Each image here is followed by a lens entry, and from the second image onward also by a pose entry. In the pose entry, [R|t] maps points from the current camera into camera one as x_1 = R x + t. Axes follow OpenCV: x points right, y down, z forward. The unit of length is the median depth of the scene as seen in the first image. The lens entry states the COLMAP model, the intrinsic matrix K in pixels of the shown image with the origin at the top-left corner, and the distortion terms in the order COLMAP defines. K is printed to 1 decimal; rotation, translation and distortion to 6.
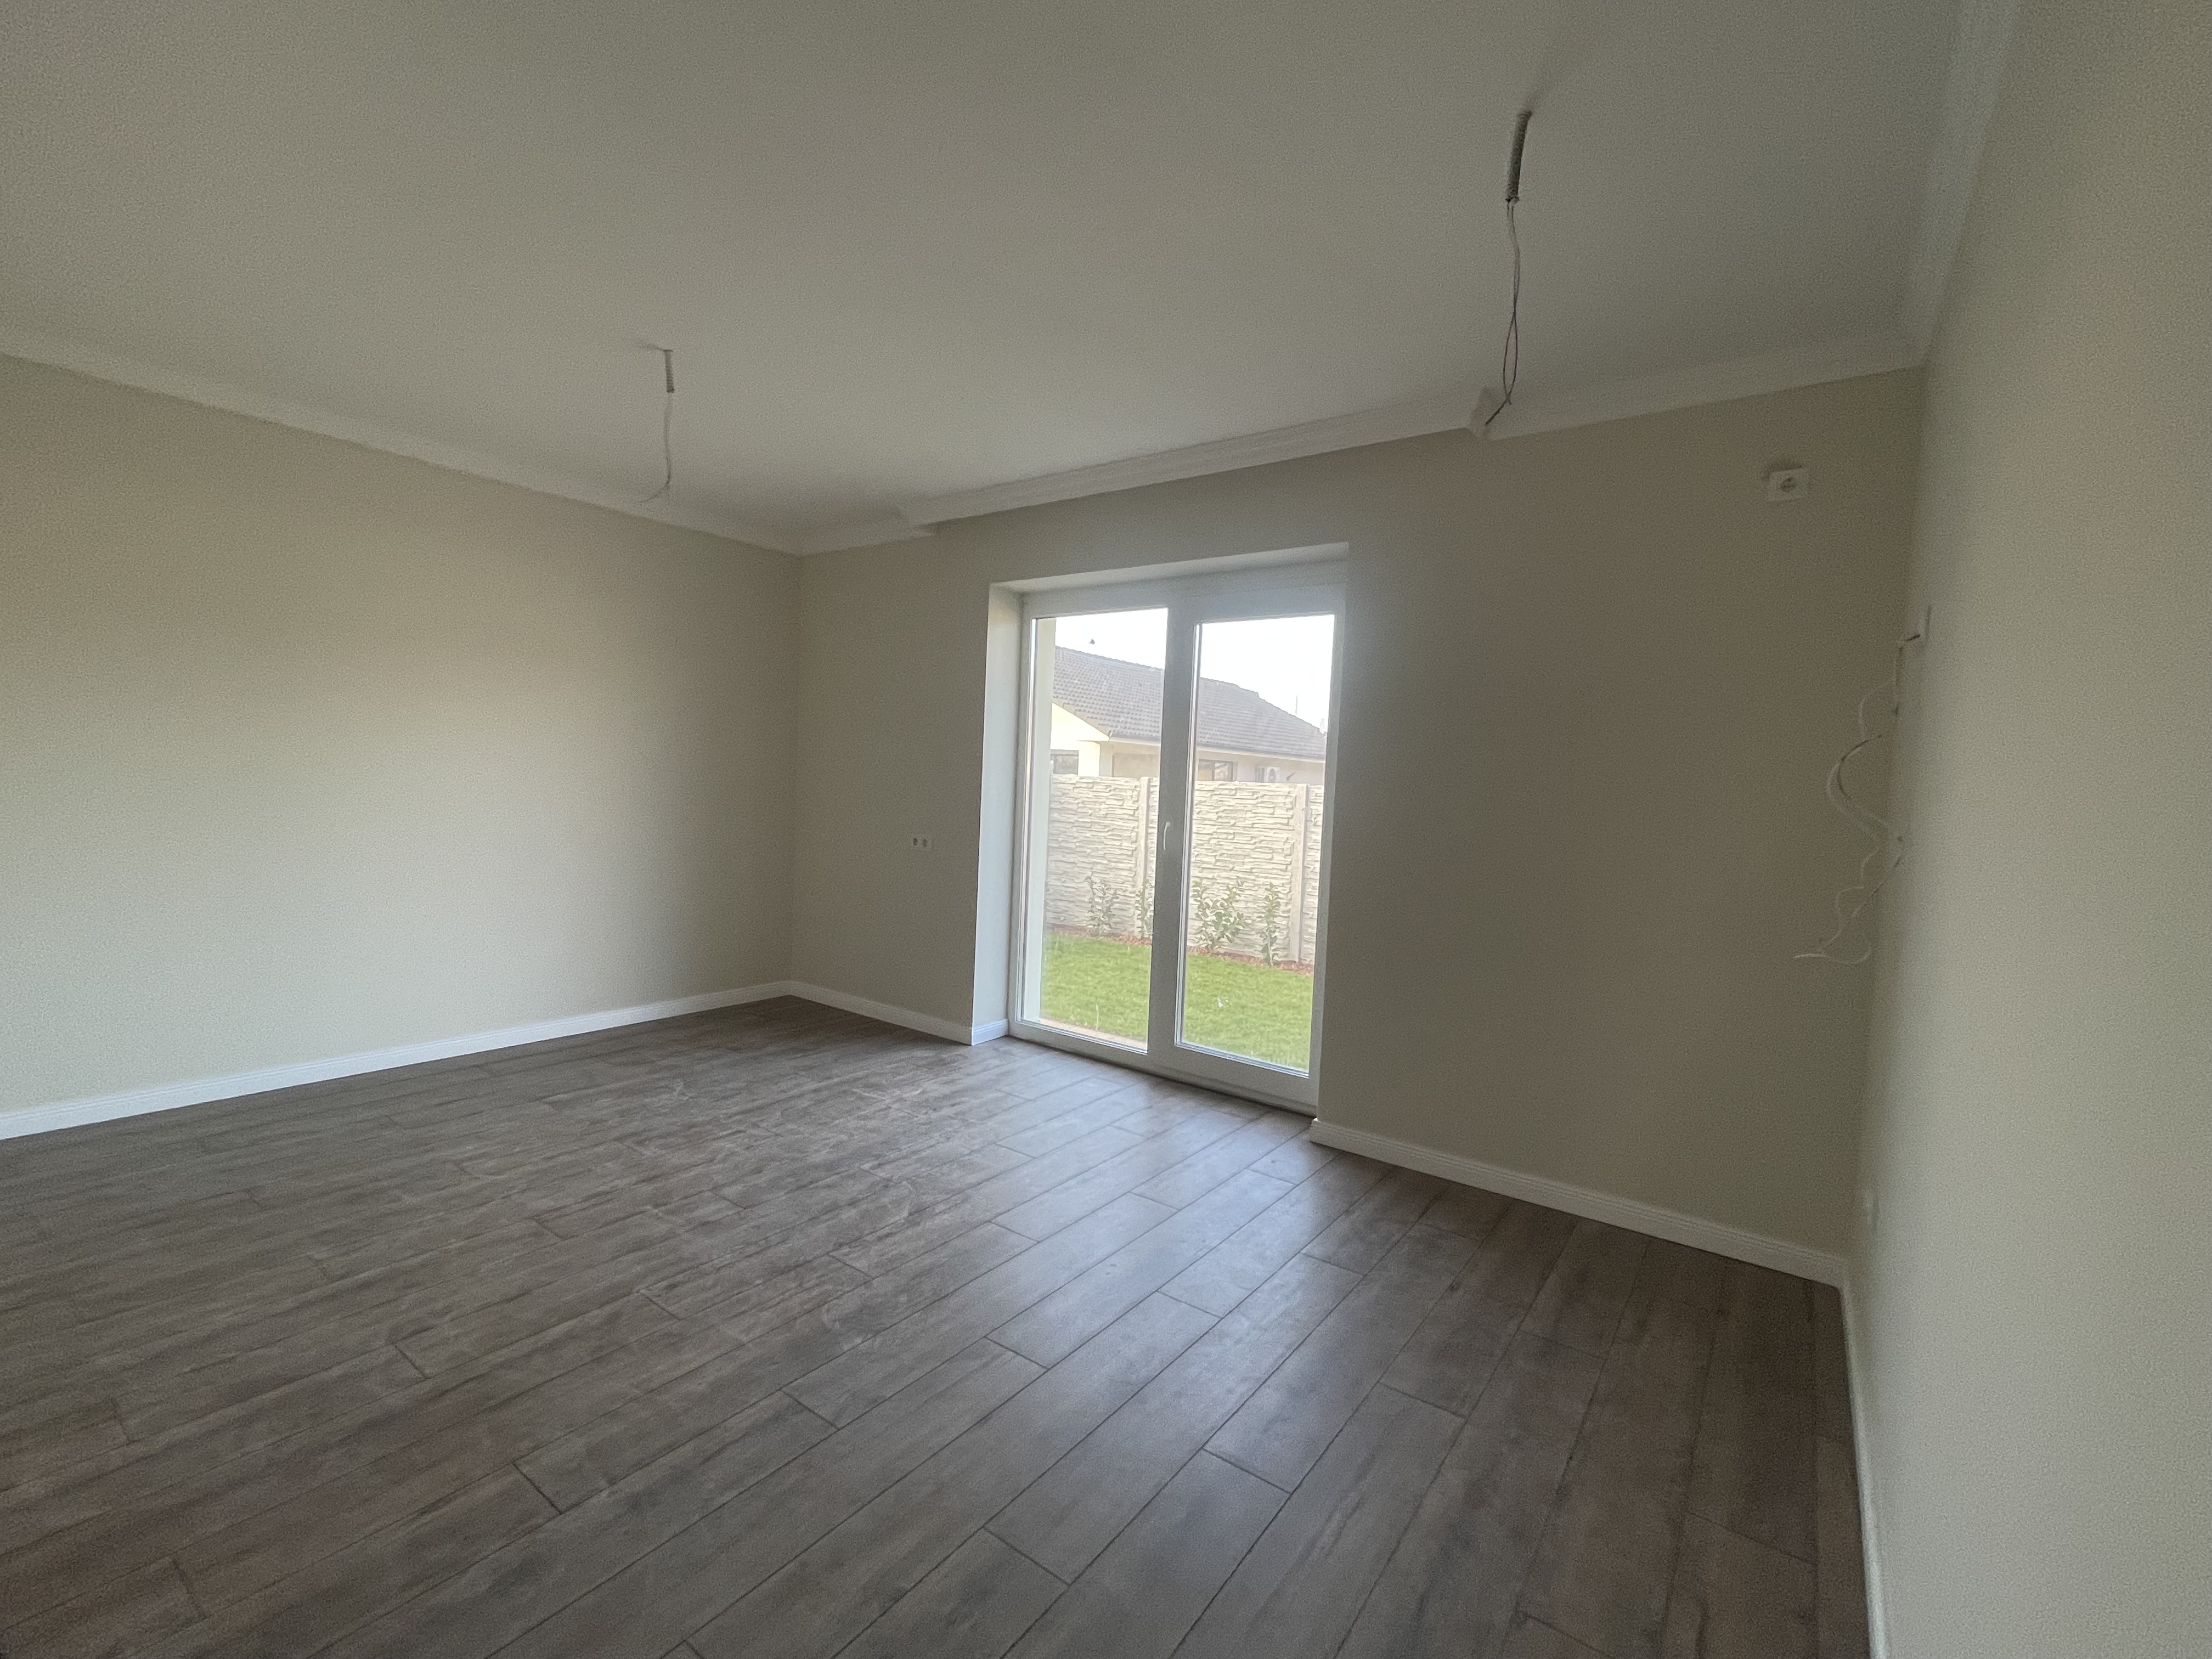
lens RADIAL K [[963.9, 0, 1097.6], [0, 963.9, 838.7], [0, 0, 1]] dist [-0.000229, 0.002387]
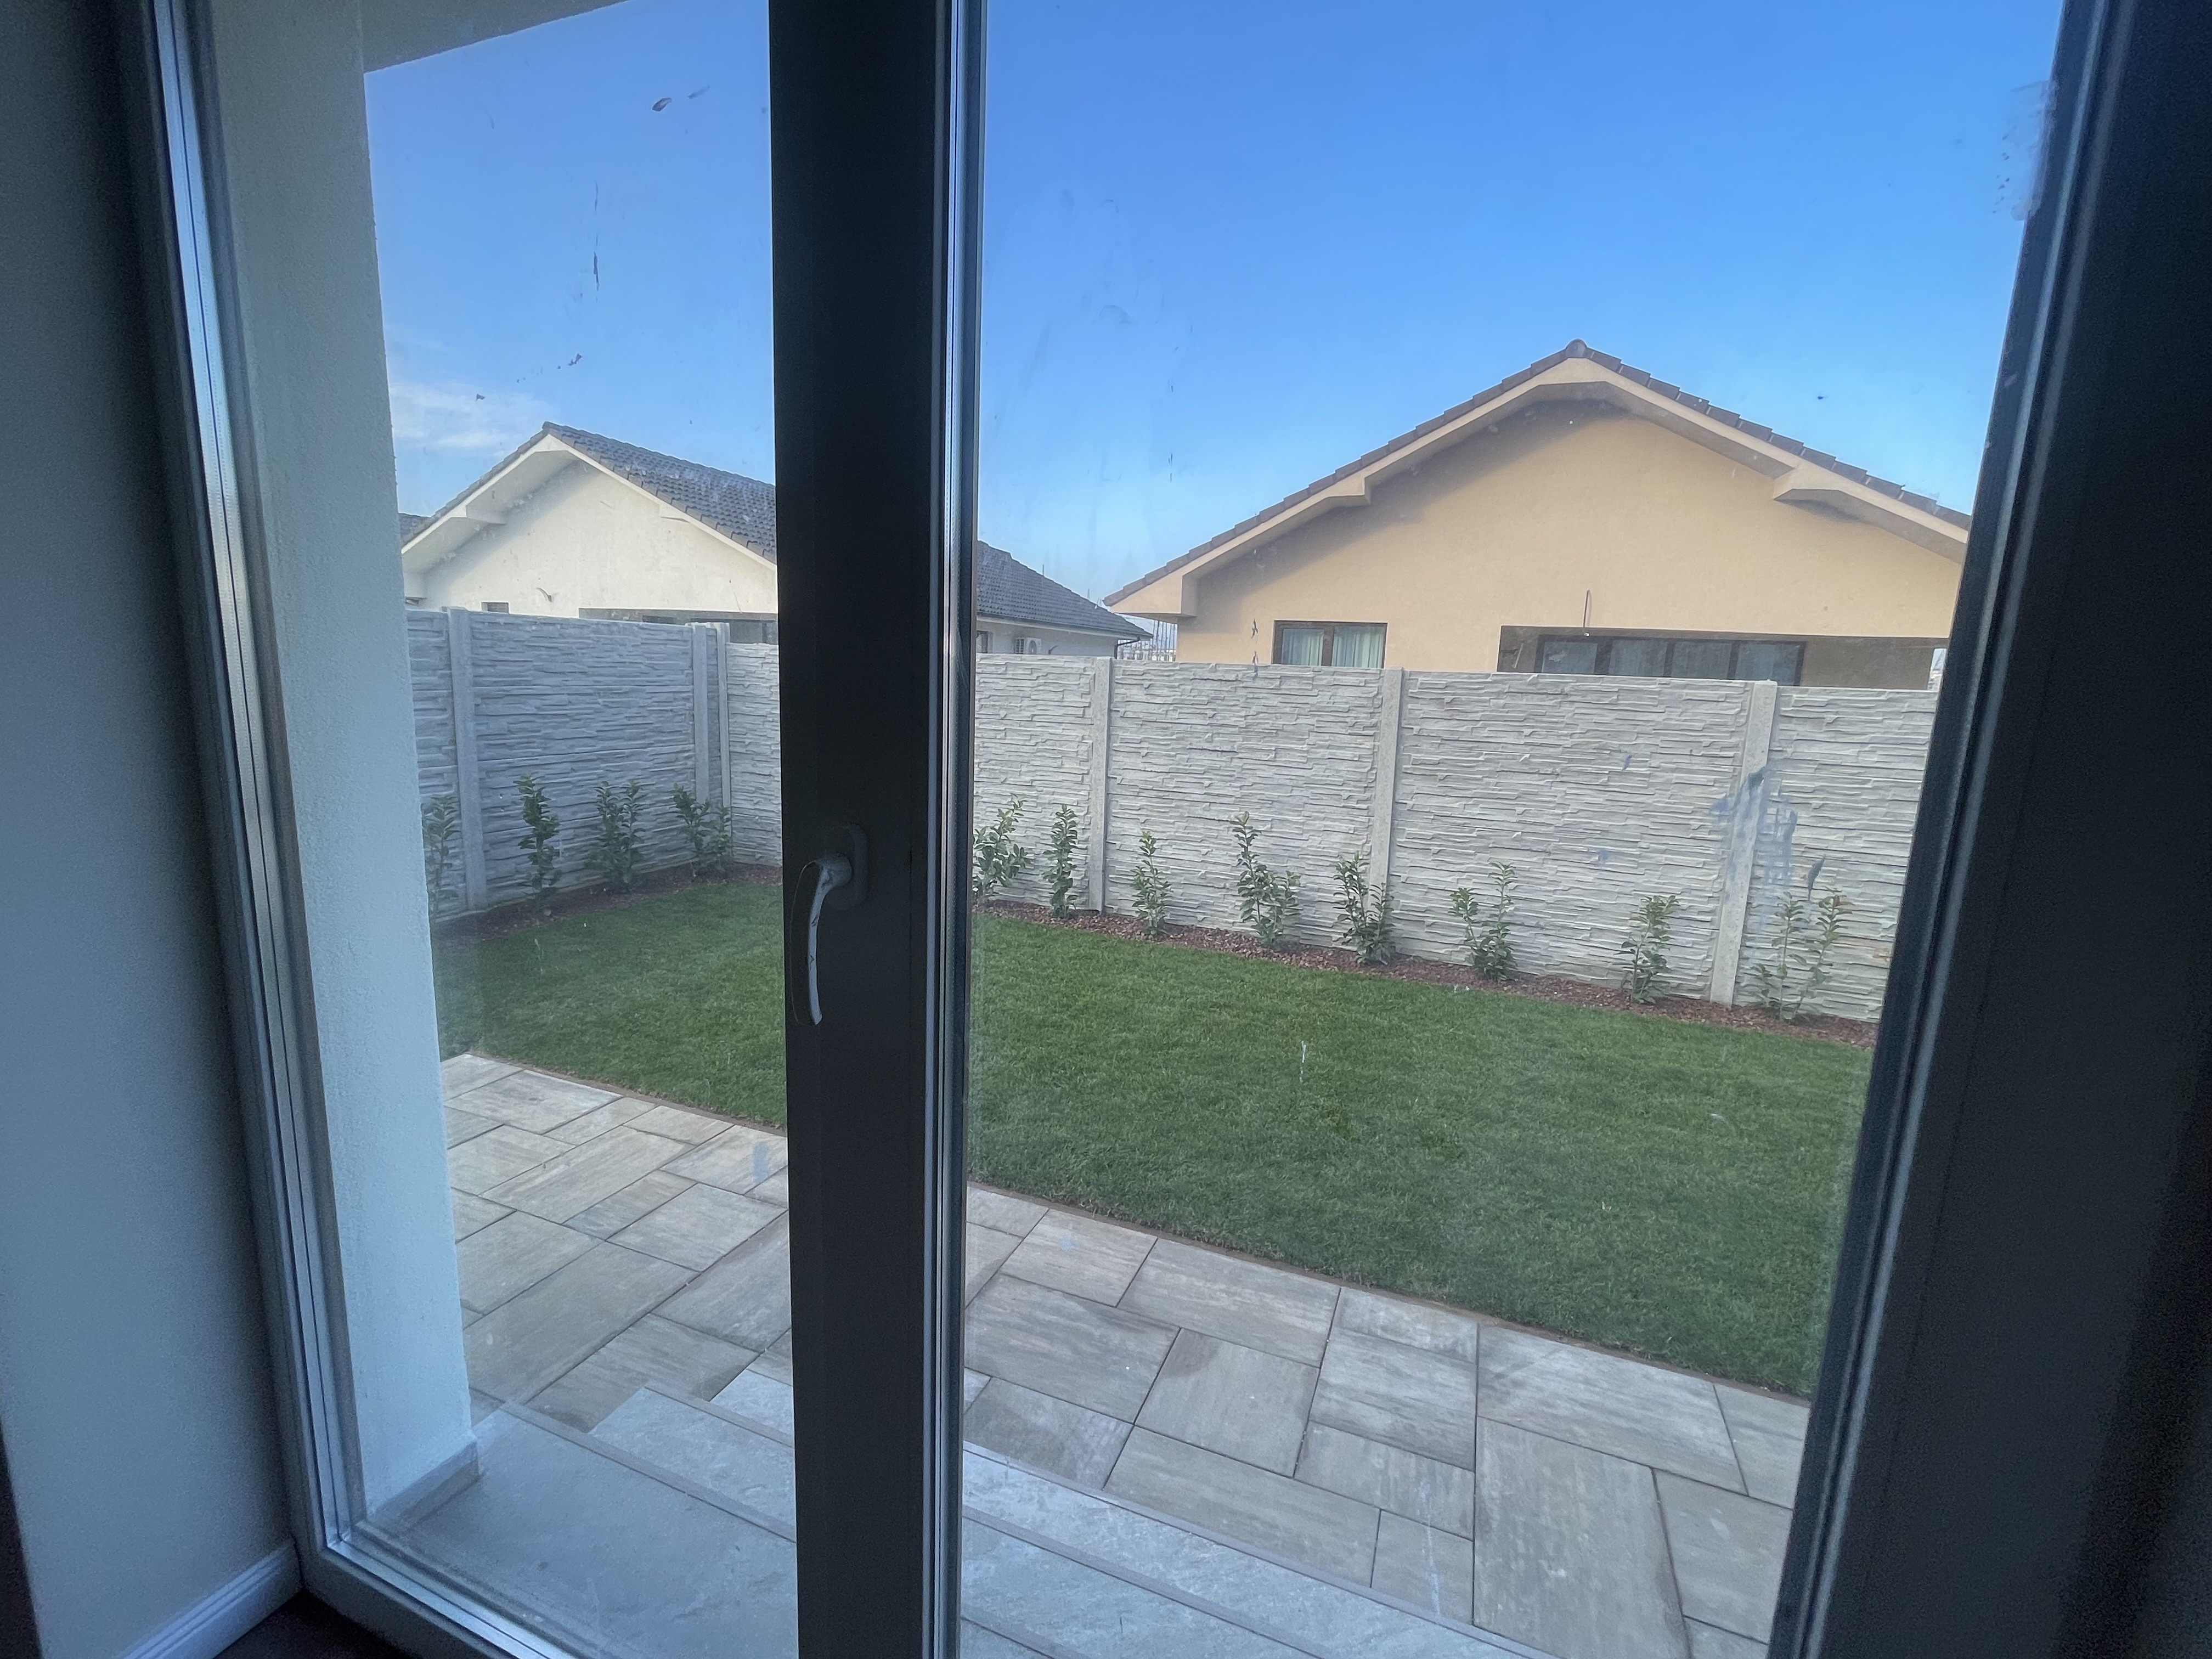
lens RADIAL K [[963.9, 0, 1111.5], [0, 963.9, 826.1], [0, 0, 1]] dist [-0.000229, 0.002387]
pose [[0.963821, -0.049245, 0.261963, 0.031785], [0.018160, 0.992634, 0.119786, -0.019097], [-0.265933, -0.110695, 0.957615, 0.322388]]
